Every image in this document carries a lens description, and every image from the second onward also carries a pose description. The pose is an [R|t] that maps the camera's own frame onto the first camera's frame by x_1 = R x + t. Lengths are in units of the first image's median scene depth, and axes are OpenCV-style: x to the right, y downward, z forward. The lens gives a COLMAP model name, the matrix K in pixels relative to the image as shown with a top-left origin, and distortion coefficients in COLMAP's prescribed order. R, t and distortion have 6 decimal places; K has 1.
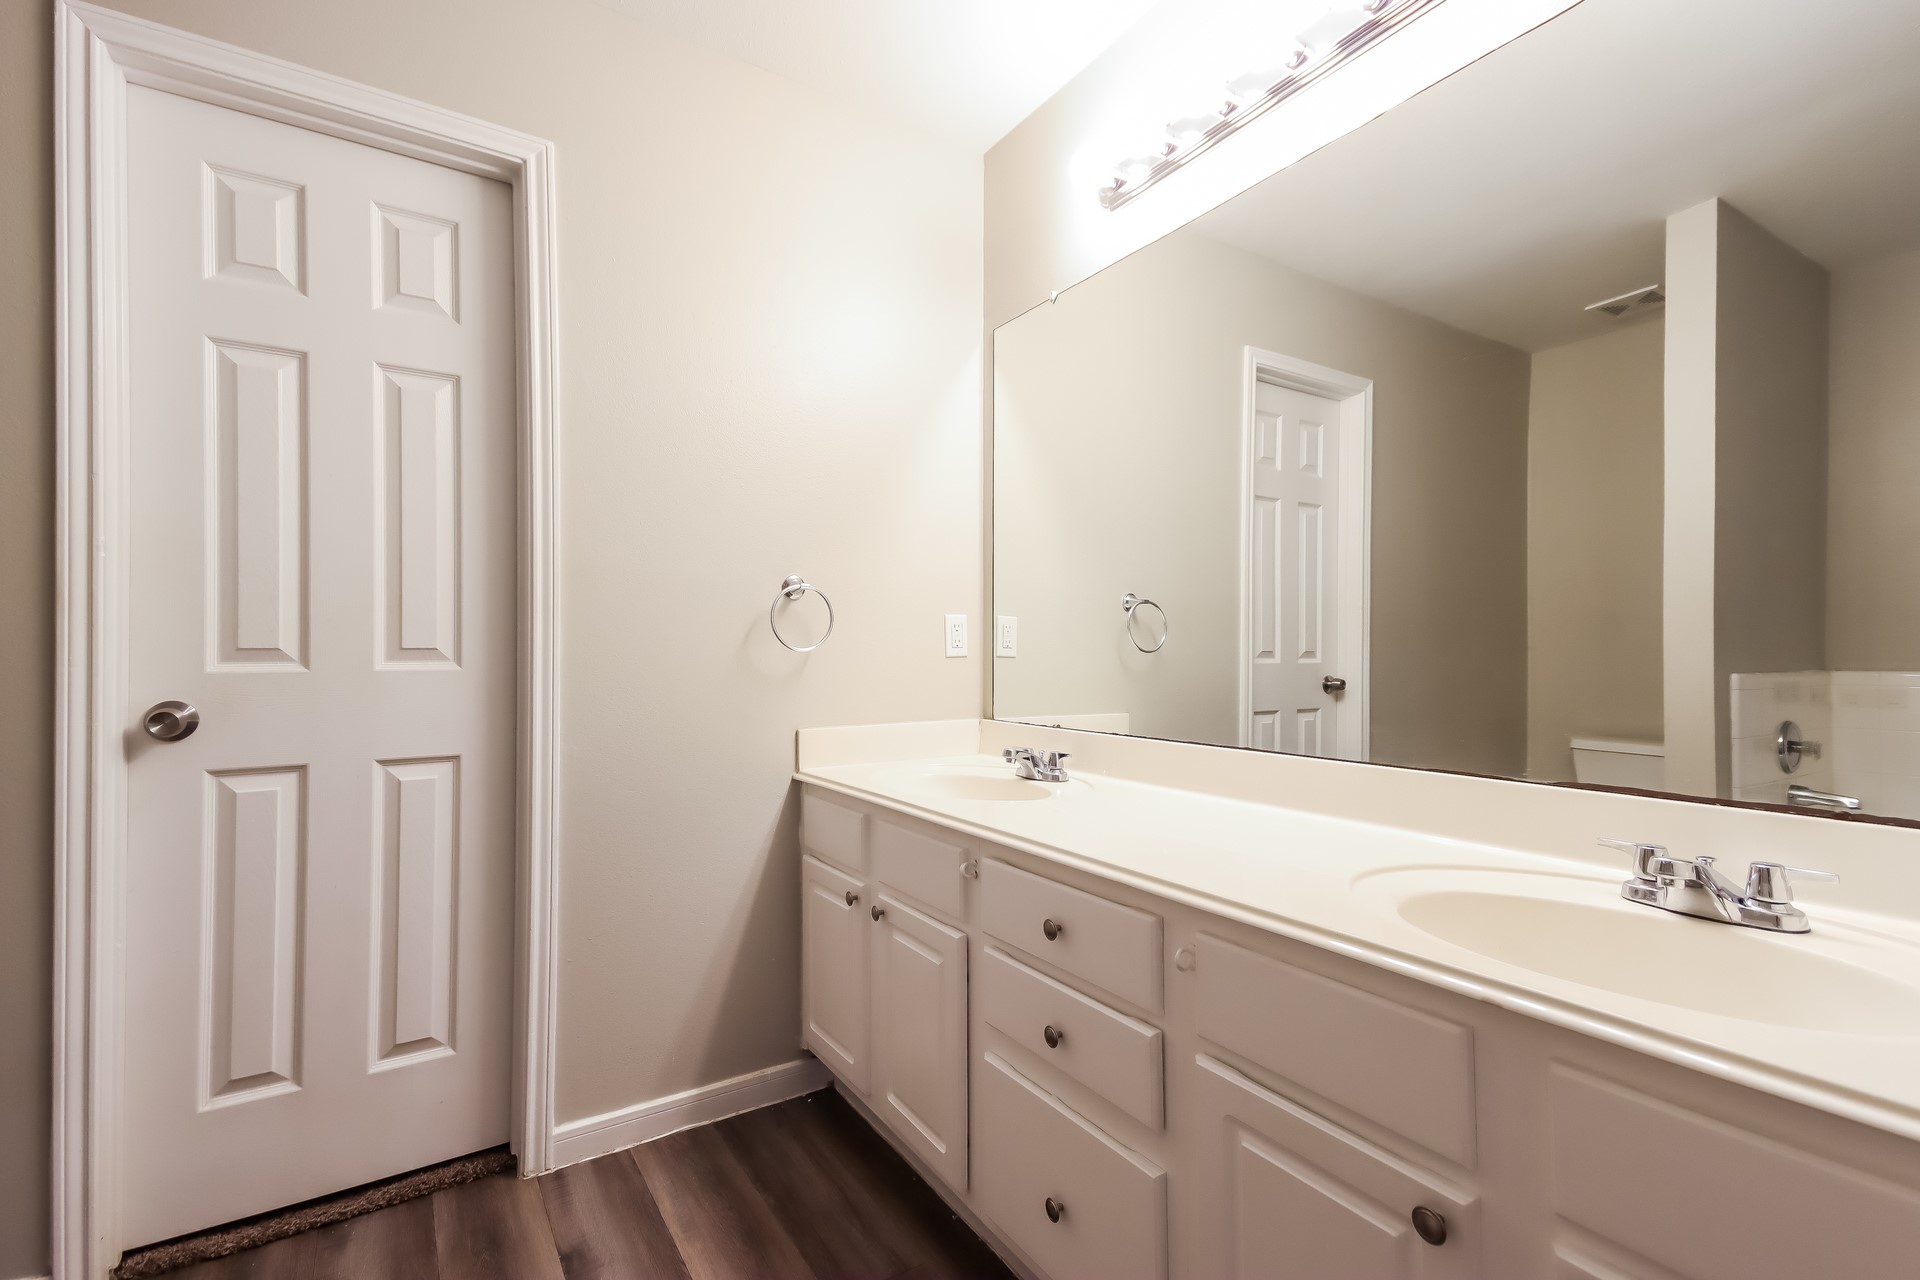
lens RADIAL K [[863.1, 0, 959.5], [0, 863.1, 642.9], [0, 0, 1]] dist [0.015844, 0.000075]
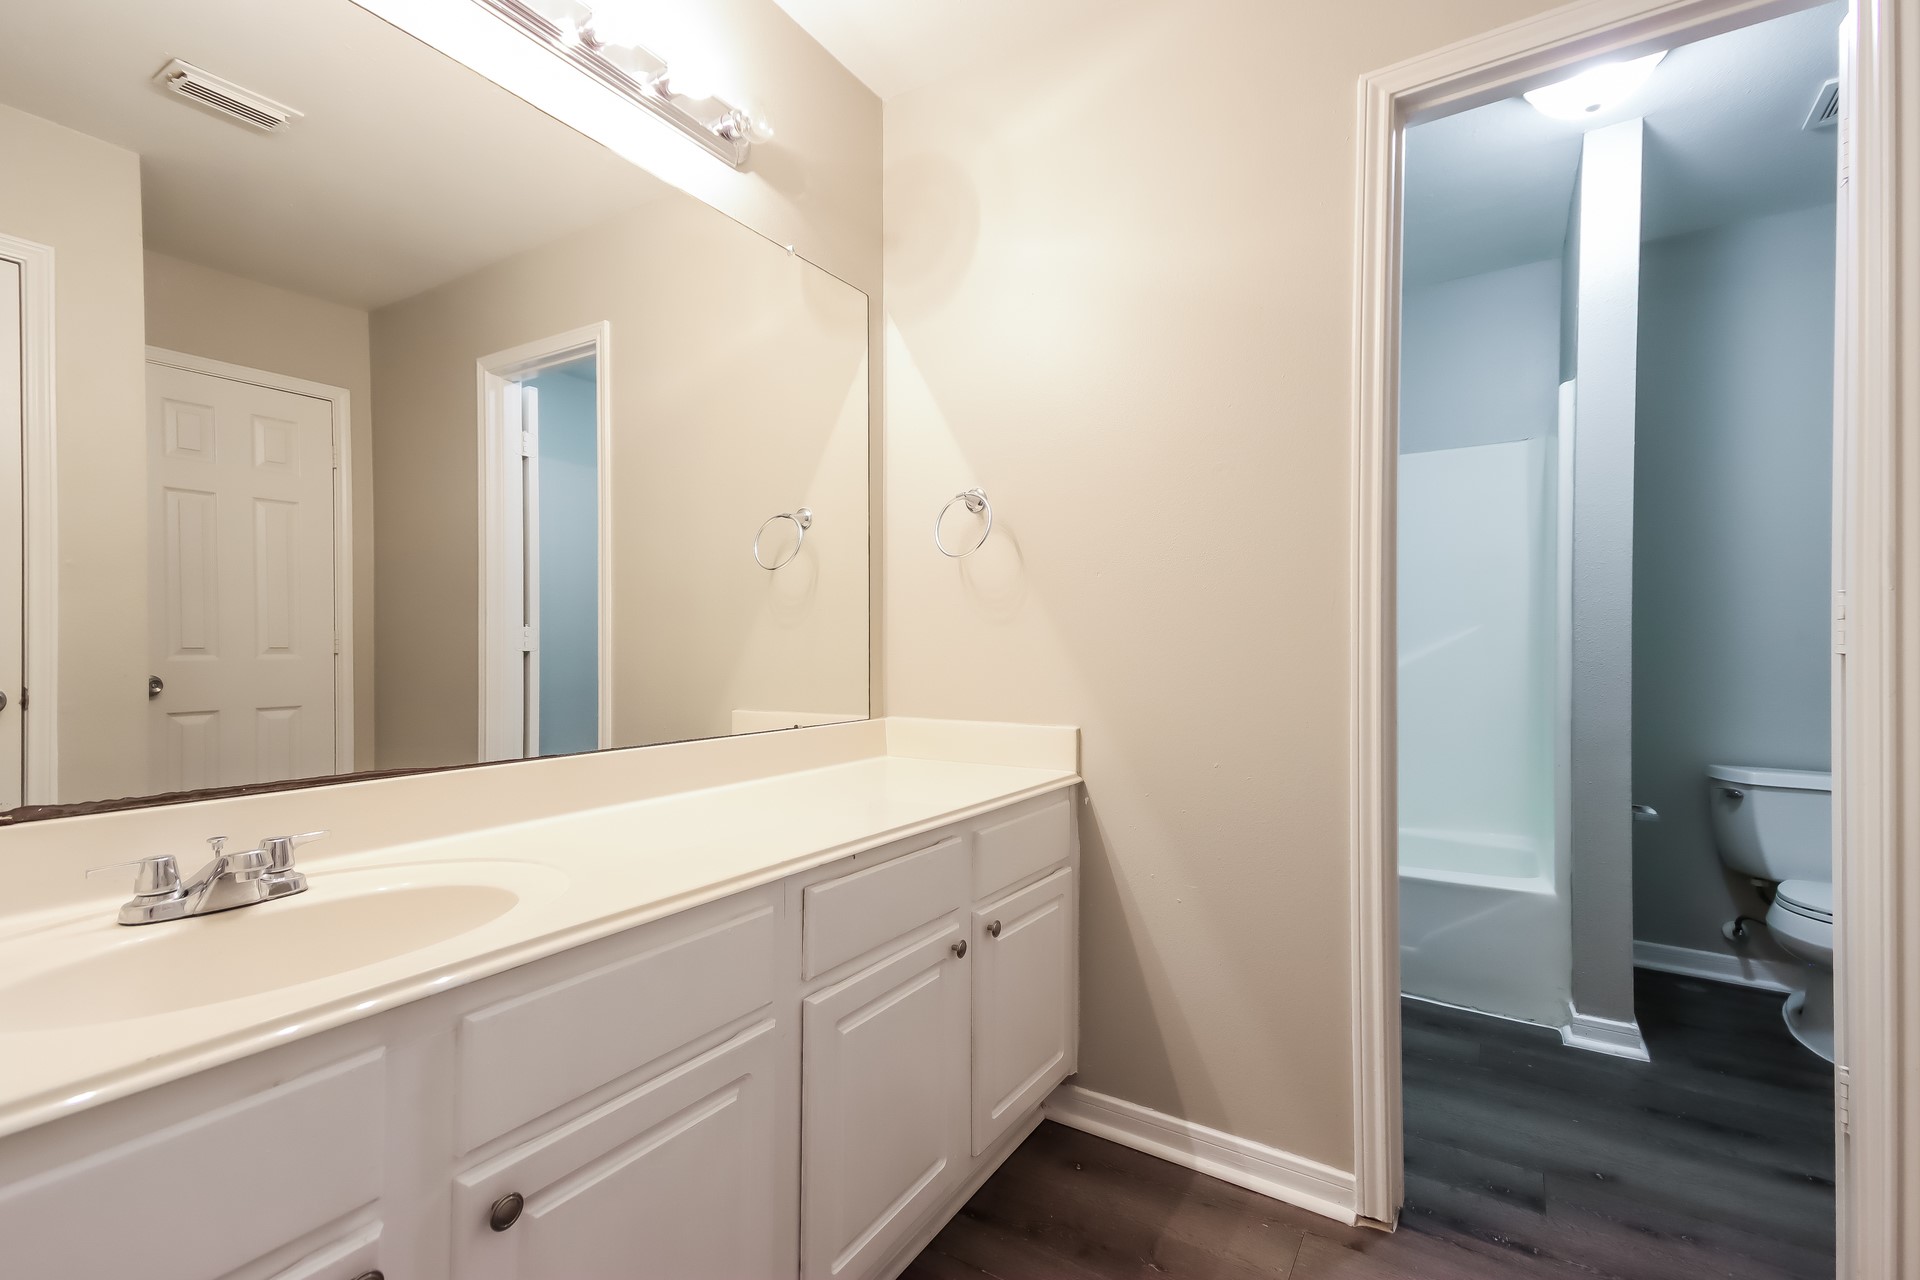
lens RADIAL K [[863.1, 0, 957.4], [0, 863.1, 646.0], [0, 0, 1]] dist [0.015844, 0.000075]
pose [[-0.425601, 0.001470, 0.904910, -0.449378], [0.001327, 0.999999, -0.001000, 0.010657], [-0.904910, 0.000775, -0.425603, 0.712080]]
